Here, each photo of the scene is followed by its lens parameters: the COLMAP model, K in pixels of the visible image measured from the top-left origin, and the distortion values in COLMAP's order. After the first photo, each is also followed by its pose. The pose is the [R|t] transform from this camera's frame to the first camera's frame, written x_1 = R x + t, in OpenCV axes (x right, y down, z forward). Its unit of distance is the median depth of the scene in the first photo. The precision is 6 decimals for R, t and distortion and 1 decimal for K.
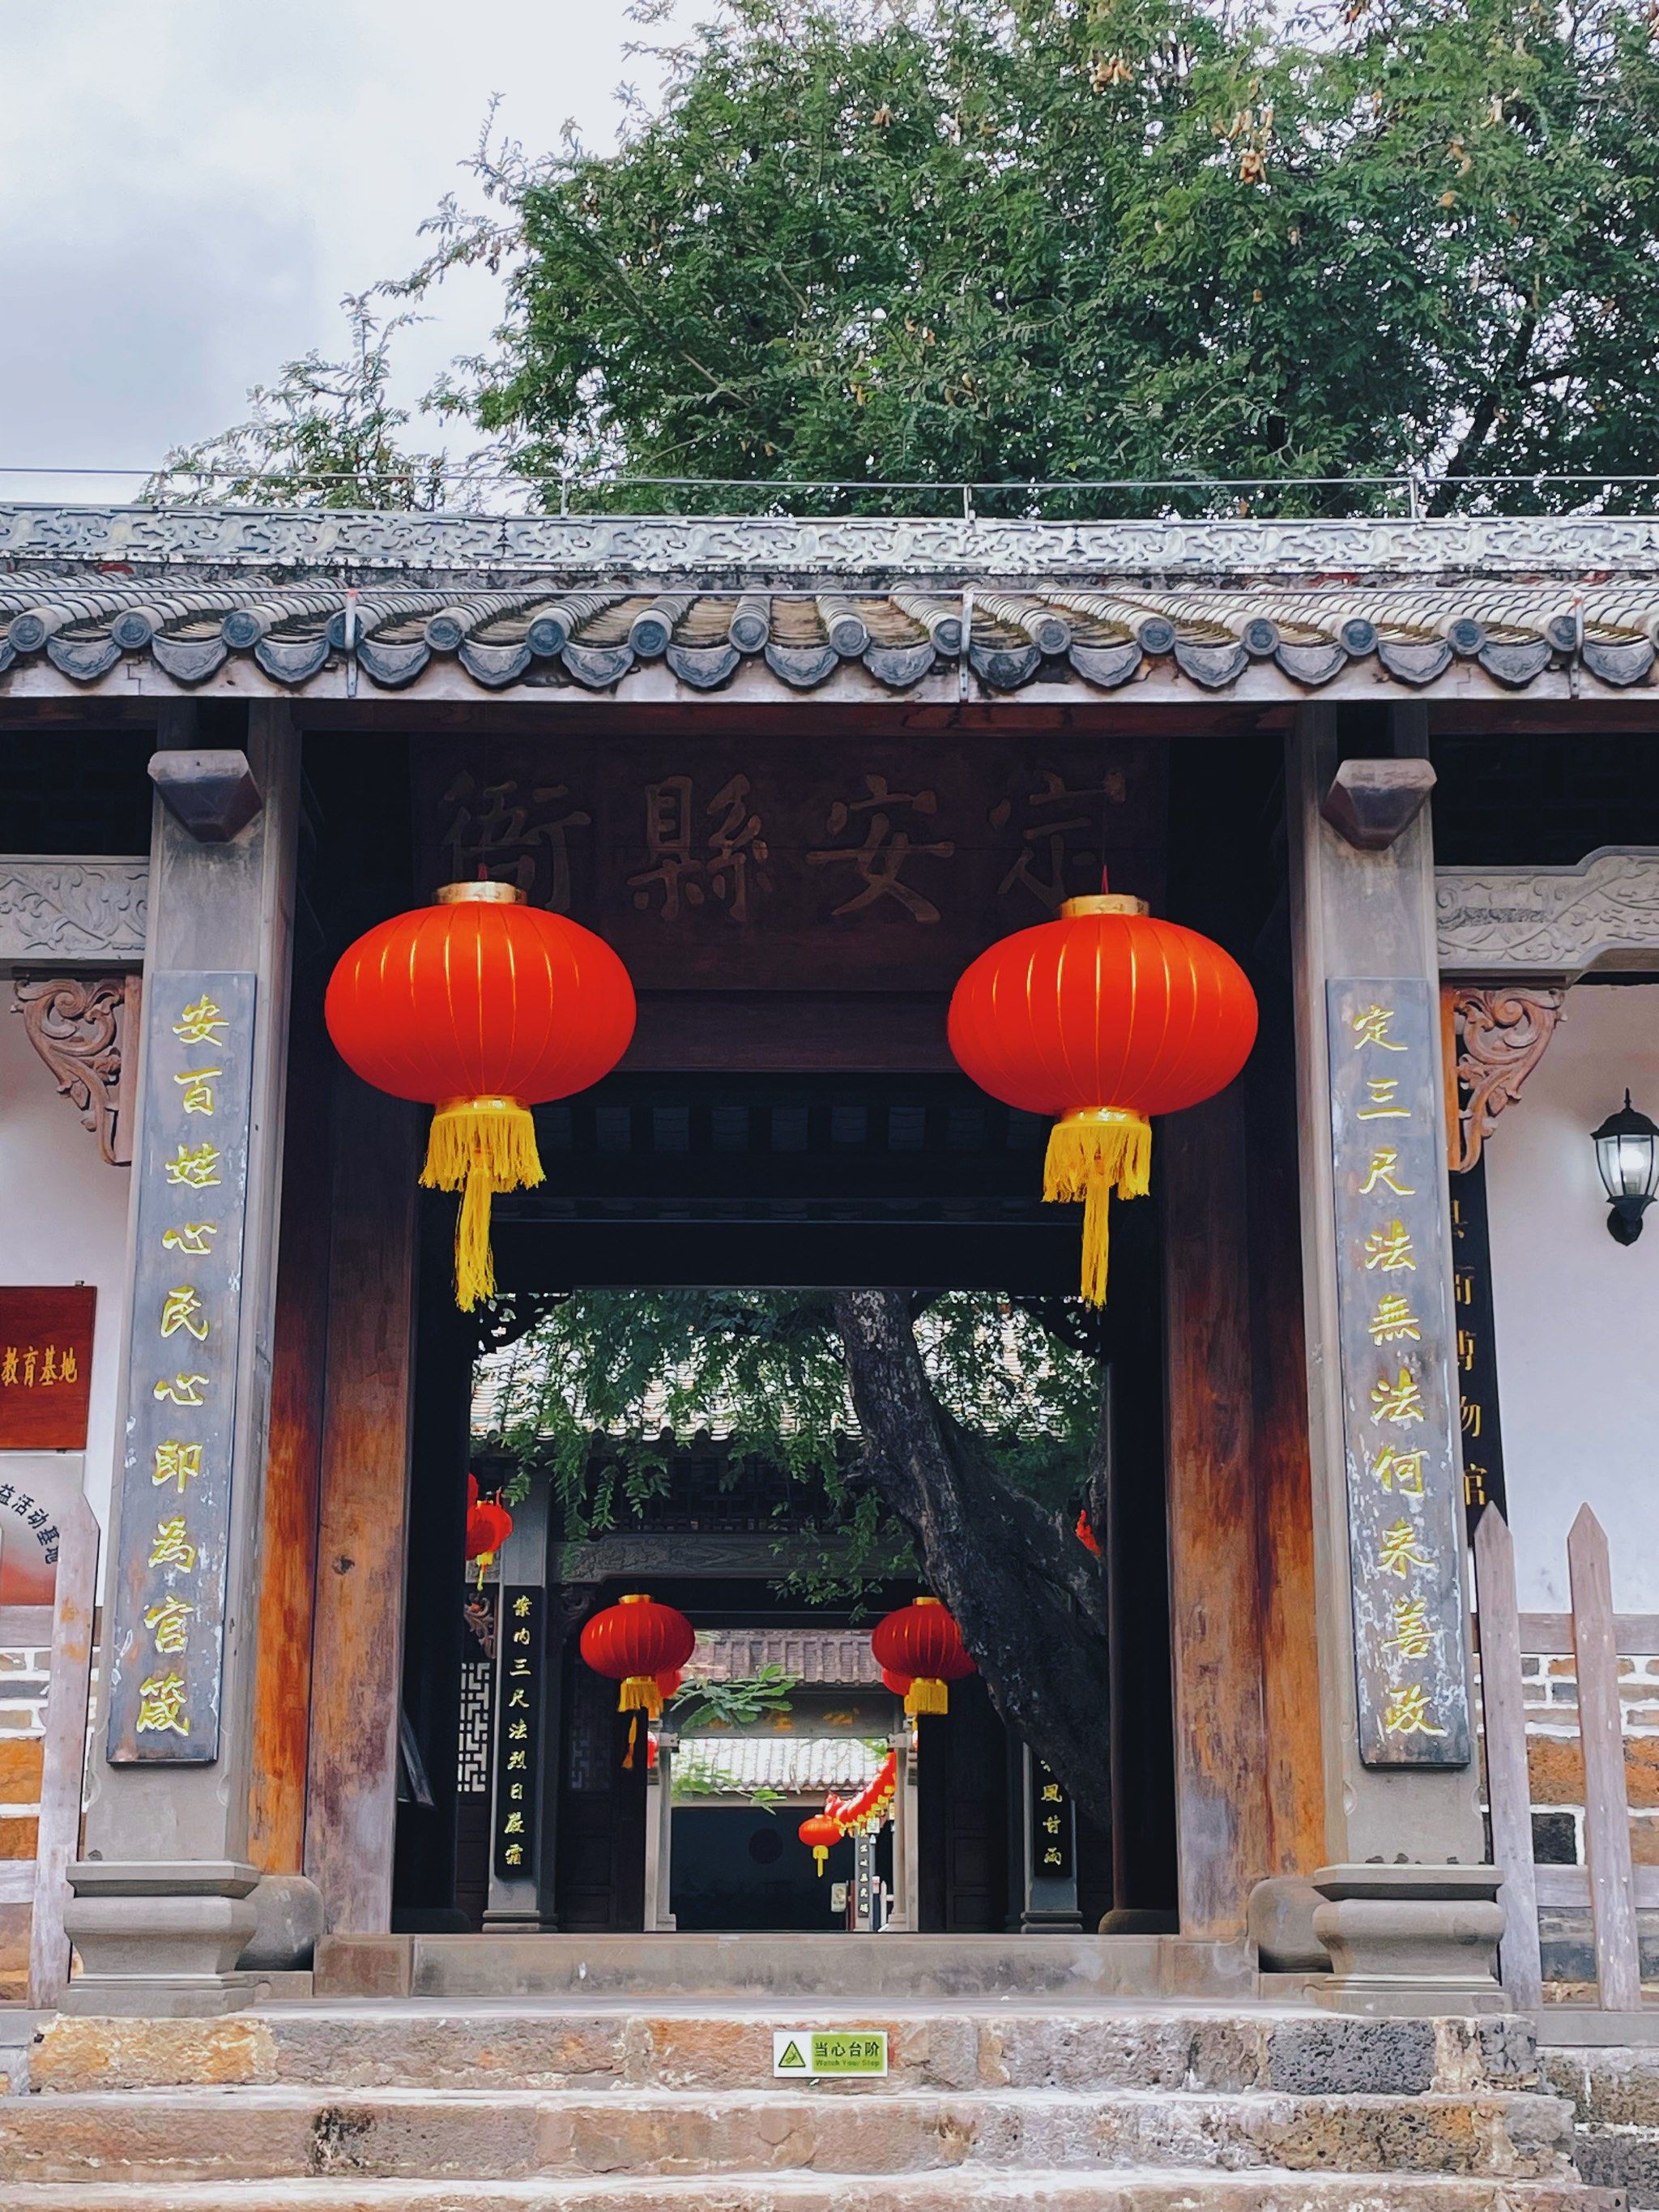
lens RADIAL K [[3143.9, 0, 850.2], [0, 3143.9, 1072.8], [0, 0, 1]] dist [0.028454, 0.018916]
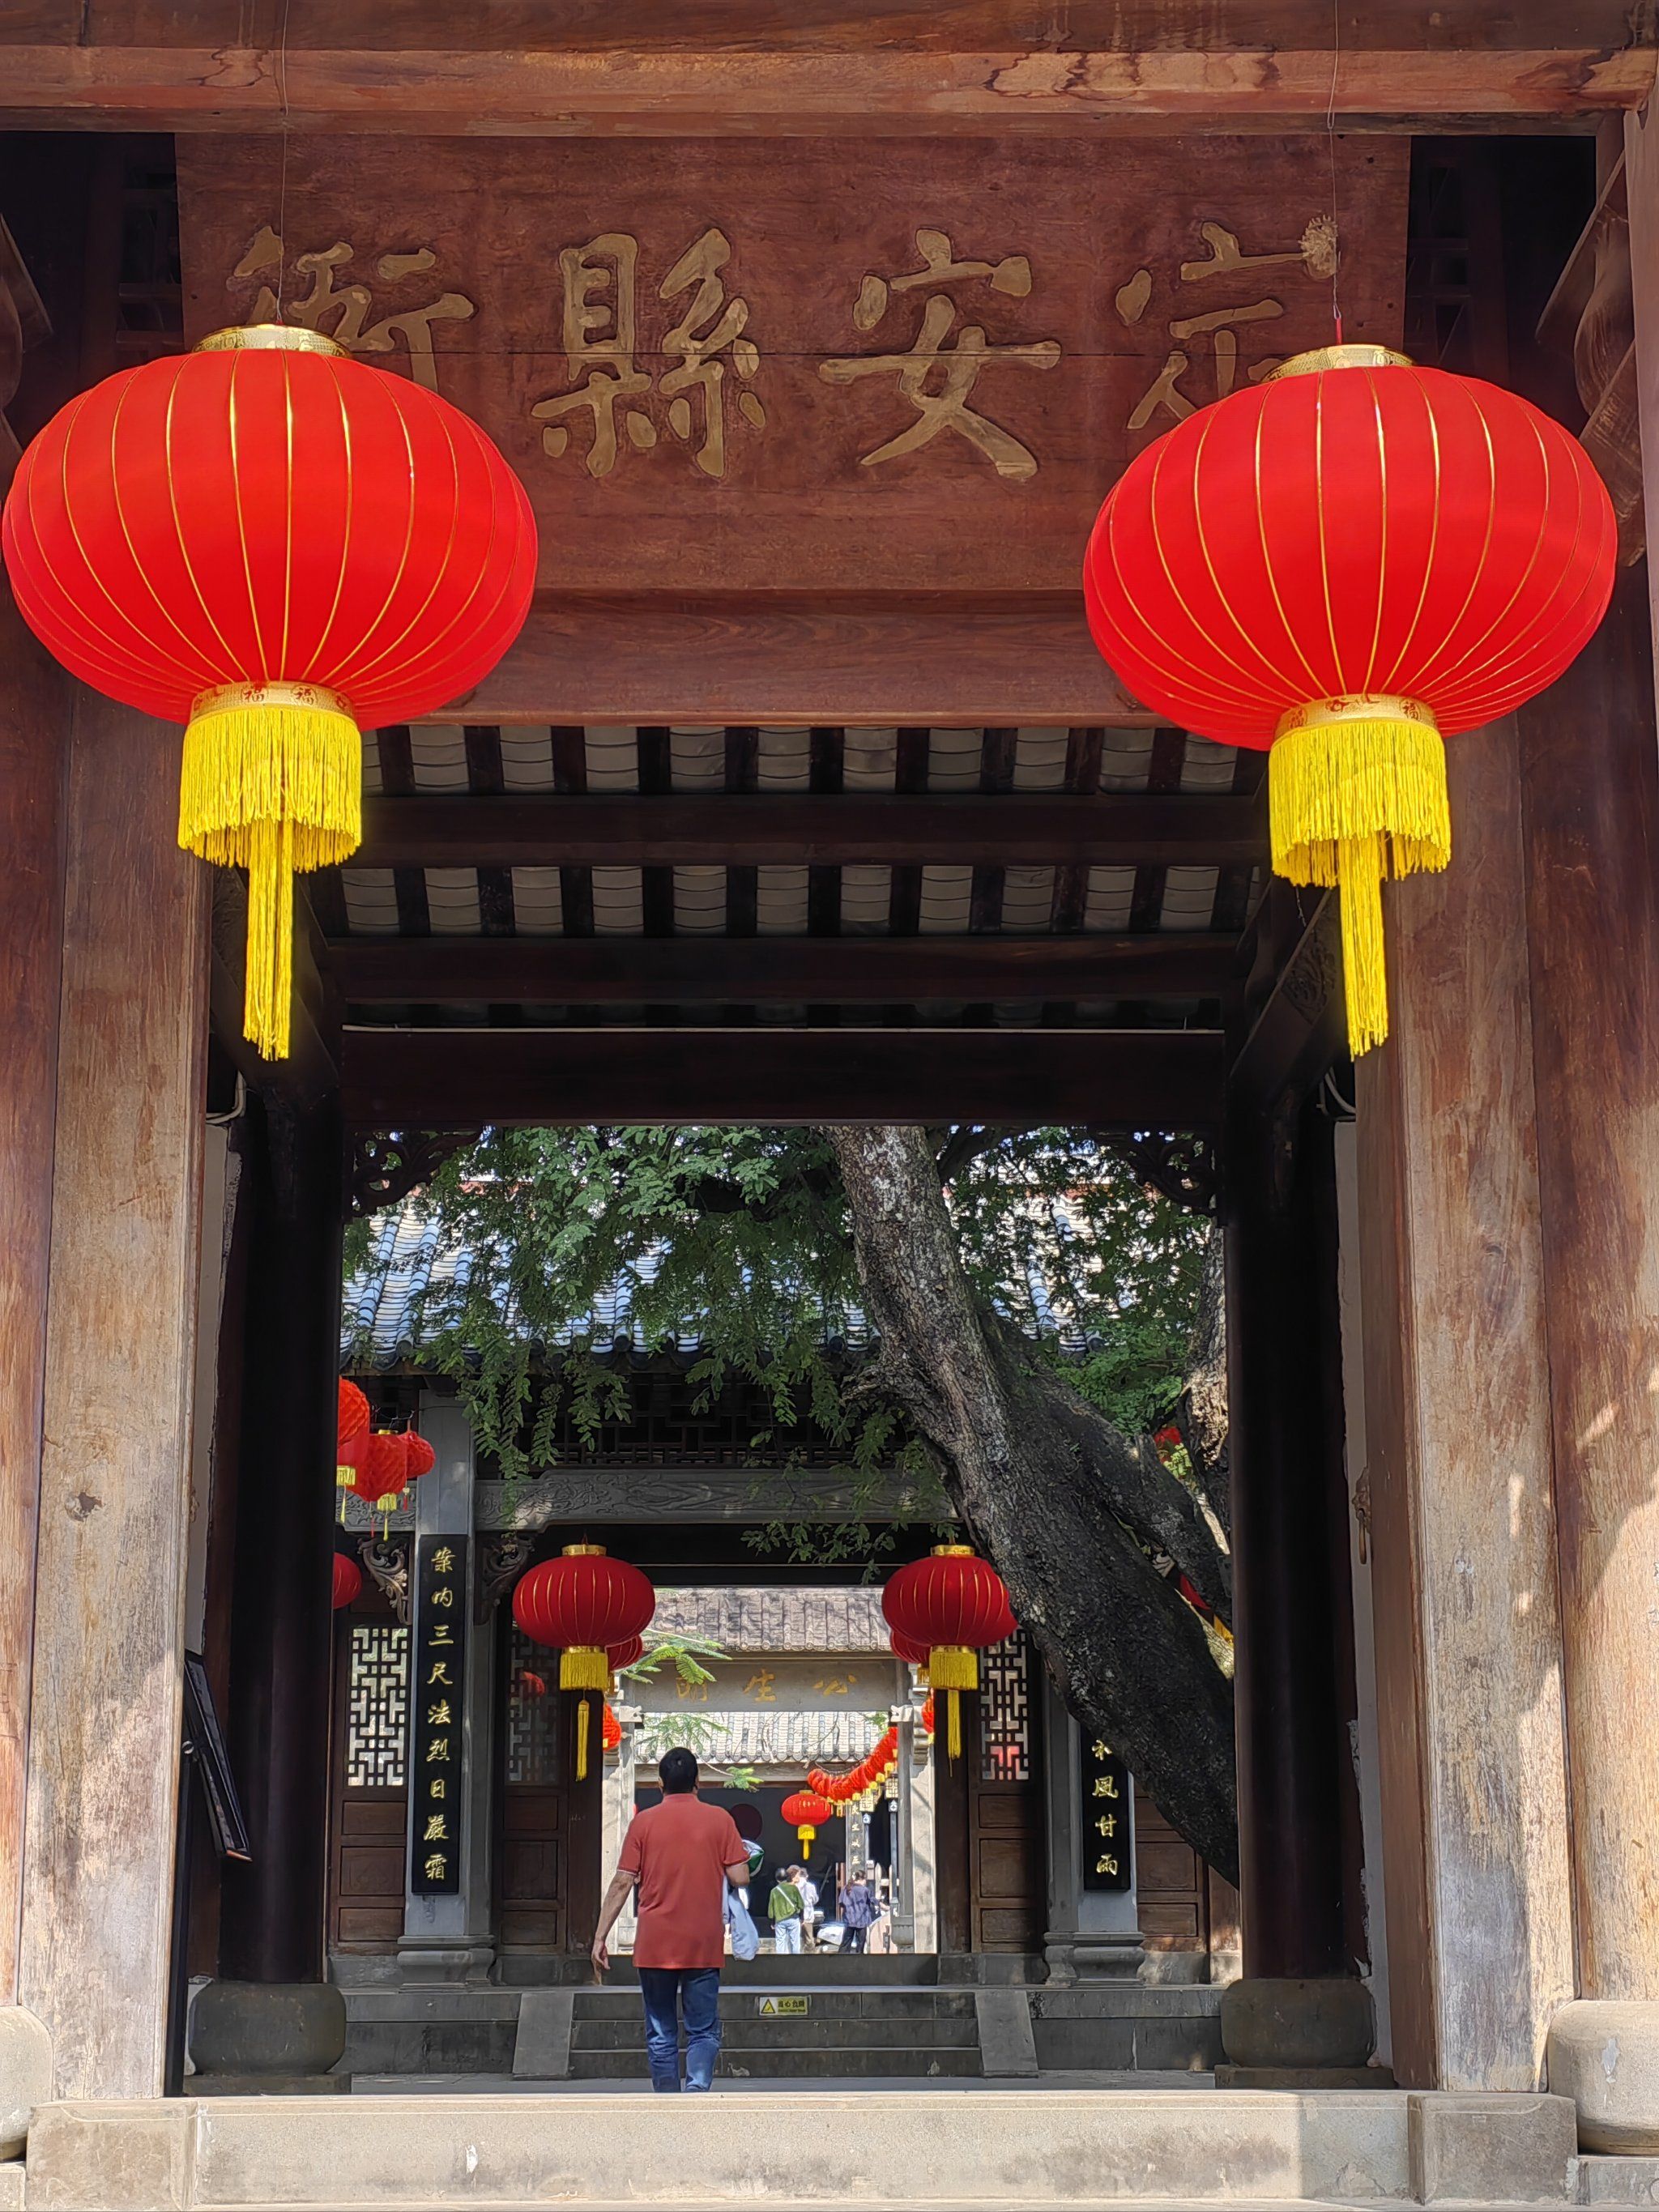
lens RADIAL K [[3487.4, 0, 829.3], [0, 3487.4, 1135.9], [0, 0, 1]] dist [0.016640, -0.113997]
pose [[0.999984, -0.005597, -0.000500, -0.013209], [0.005615, 0.998799, 0.048676, 0.050918], [0.000227, -0.048678, 0.998814, 0.316233]]
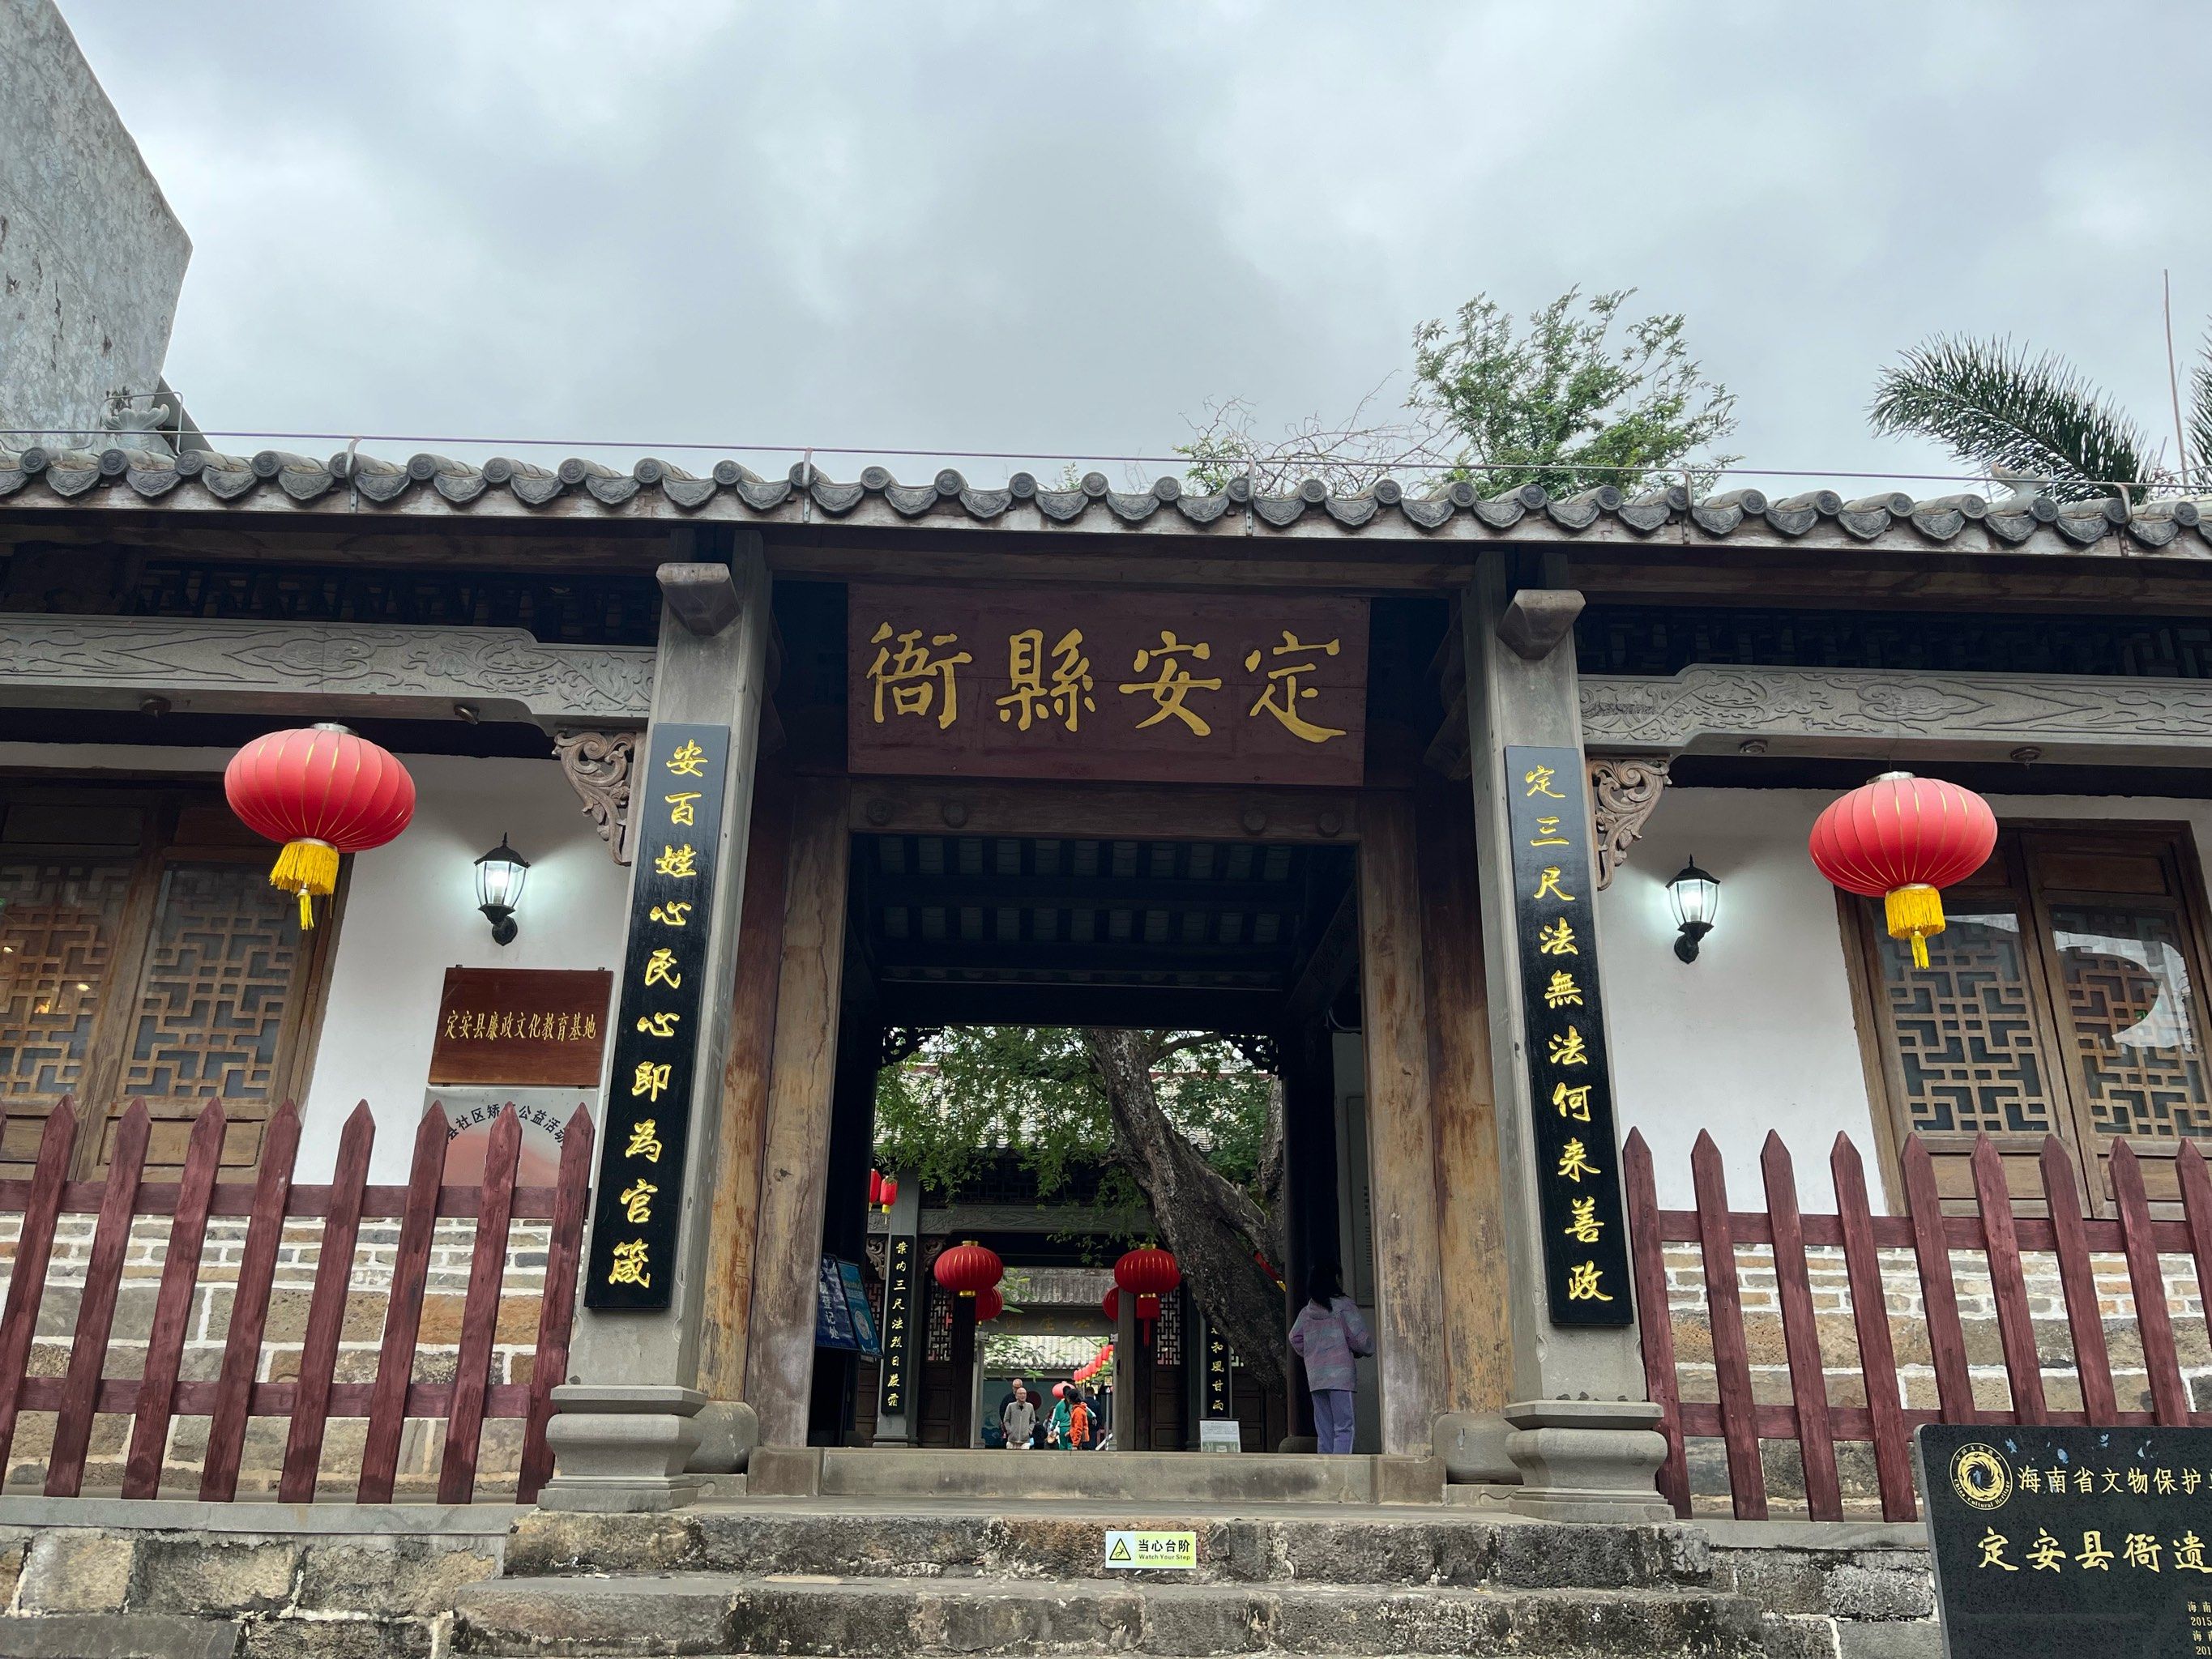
lens RADIAL K [[1674.3, 0, 1113.6], [0, 1674.3, 820.1], [0, 0, 1]] dist [0.007379, -0.005666]
pose [[0.999684, 0.018775, 0.016722, -0.029480], [-0.017120, 0.995413, -0.094124, 0.067546], [-0.018412, 0.093808, 0.995420, 0.244931]]
